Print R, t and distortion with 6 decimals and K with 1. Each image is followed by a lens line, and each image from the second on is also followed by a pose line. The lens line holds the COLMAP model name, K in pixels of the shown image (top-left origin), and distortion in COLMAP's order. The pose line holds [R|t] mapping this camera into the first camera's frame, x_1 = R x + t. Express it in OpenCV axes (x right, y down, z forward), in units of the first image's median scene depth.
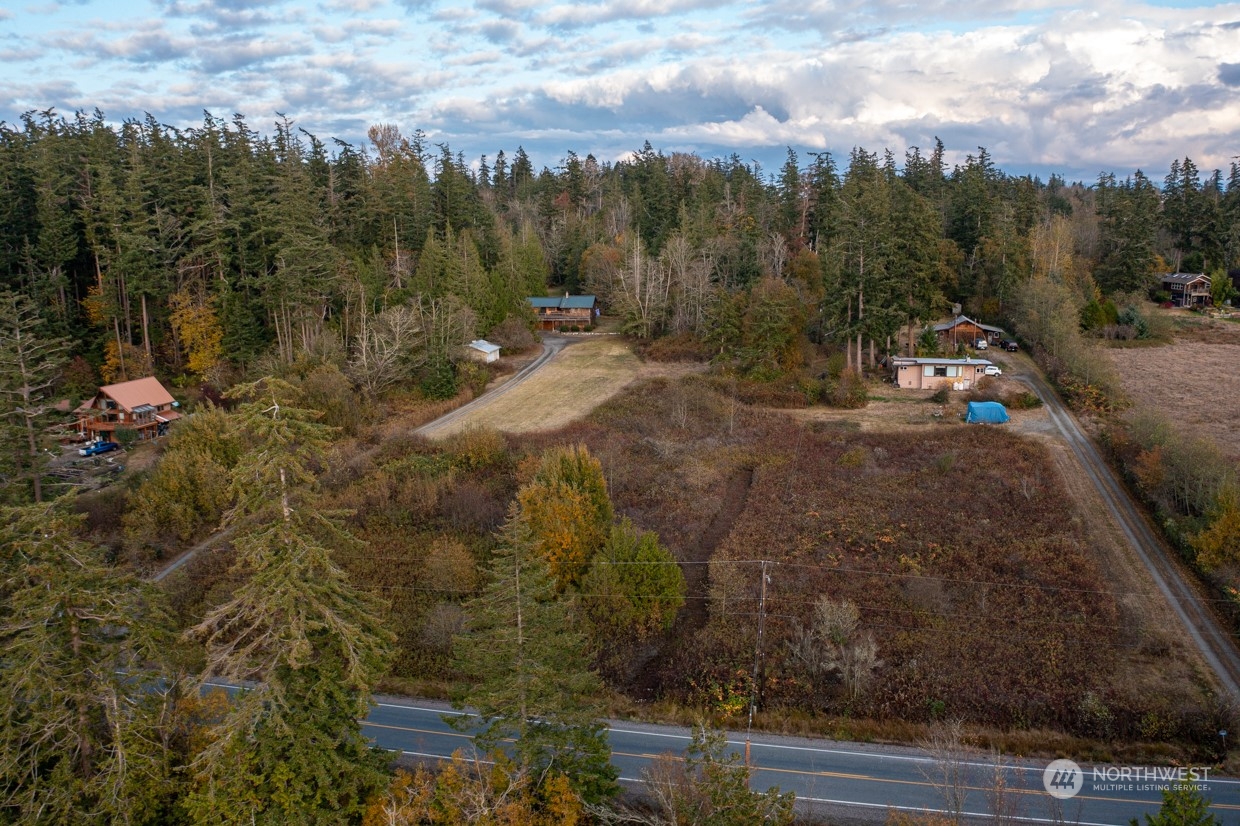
lens RADIAL K [[975.6, 0, 620.0], [0, 975.6, 413.0], [0, 0, 1]] dist [-0.015064, 0.003110]
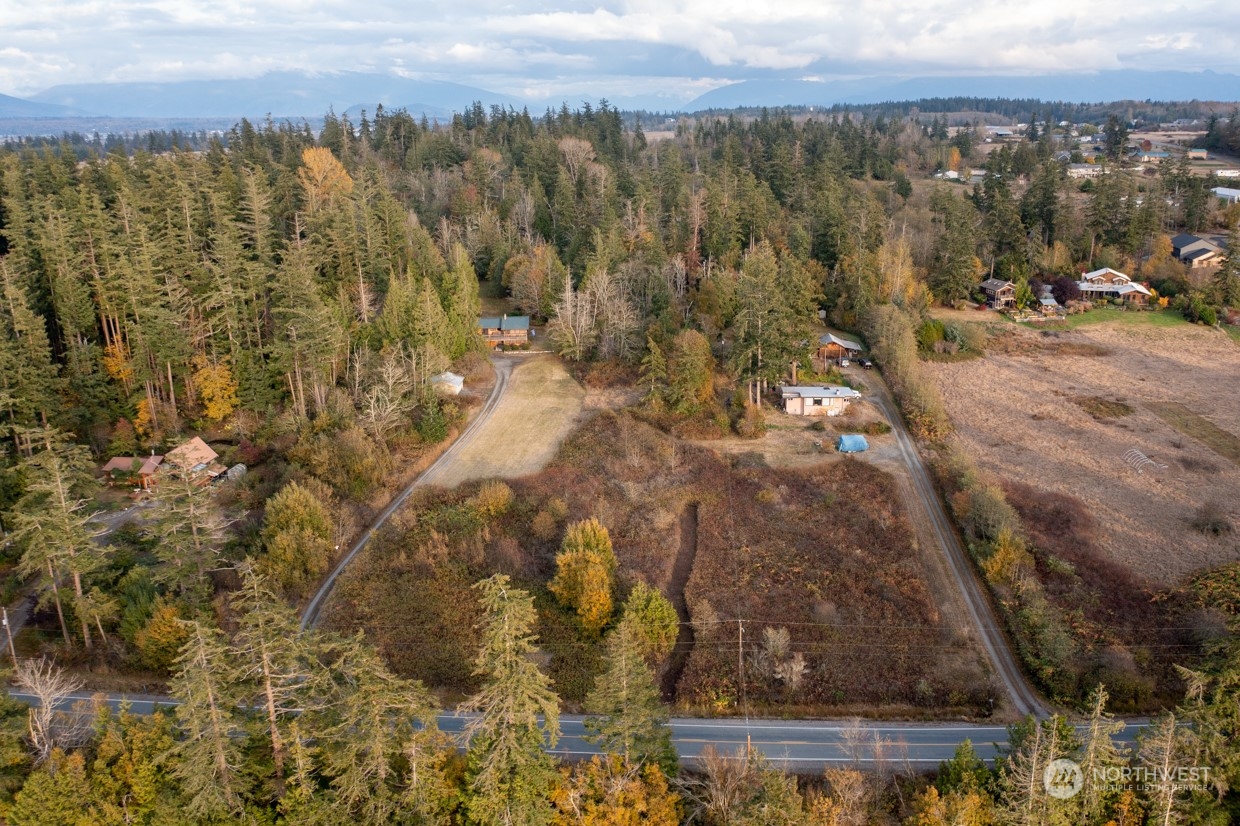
lens RADIAL K [[975.6, 0, 620.0], [0, 975.6, 413.0], [0, 0, 1]] dist [-0.015064, 0.003110]
pose [[0.988639, -0.046782, 0.142844, -0.138024], [0.031787, 0.993910, 0.105512, -0.190022], [-0.146910, -0.099772, 0.984105, -0.291446]]
